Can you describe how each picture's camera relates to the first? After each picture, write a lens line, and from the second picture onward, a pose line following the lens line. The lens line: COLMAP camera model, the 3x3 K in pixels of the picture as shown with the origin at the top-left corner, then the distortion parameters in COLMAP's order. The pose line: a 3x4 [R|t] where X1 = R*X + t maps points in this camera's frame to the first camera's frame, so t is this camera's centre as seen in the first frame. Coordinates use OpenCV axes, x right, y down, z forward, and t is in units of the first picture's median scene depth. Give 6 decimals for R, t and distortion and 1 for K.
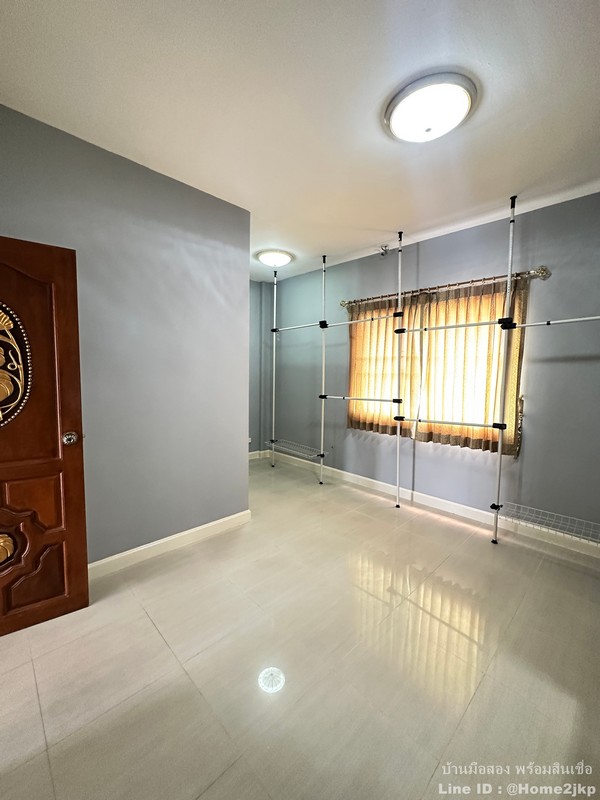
lens RADIAL K [[321.9, 0, 300.0], [0, 321.9, 400.0], [0, 0, 1]] dist [-0.000415, 0.000136]
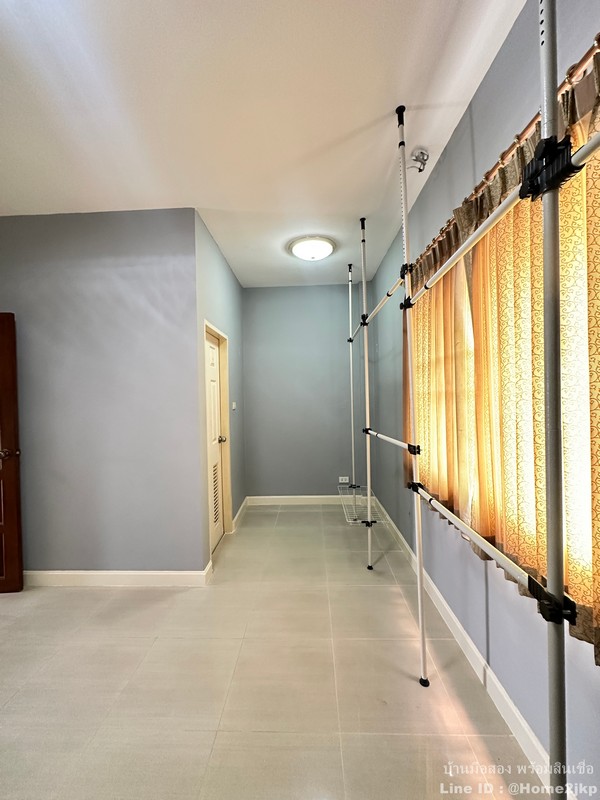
lens RADIAL K [[321.1, 0, 300.0], [0, 321.1, 400.0], [0, 0, 1]] dist [-0.000656, 0.000094]
pose [[0.692461, -0.018803, -0.721210, 0.549920], [-0.029631, 0.998076, -0.054471, -0.040935], [0.720846, 0.059089, 0.690572, 0.567772]]
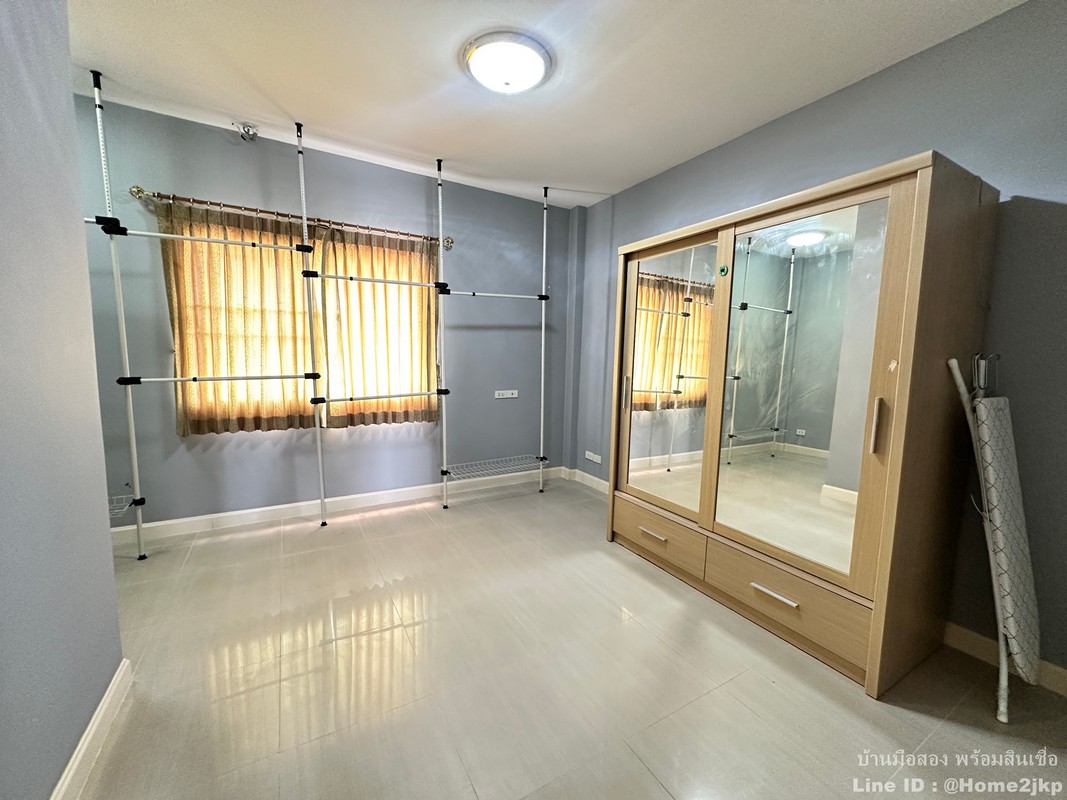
lens RADIAL K [[429.4, 0, 524.4], [0, 429.4, 399.2], [0, 0, 1]] dist [-0.000415, 0.000136]
pose [[0.263341, -0.113021, 0.958059, -0.483749], [0.066539, 0.992876, 0.098839, -0.008694], [-0.962405, 0.037720, 0.268986, 0.327620]]
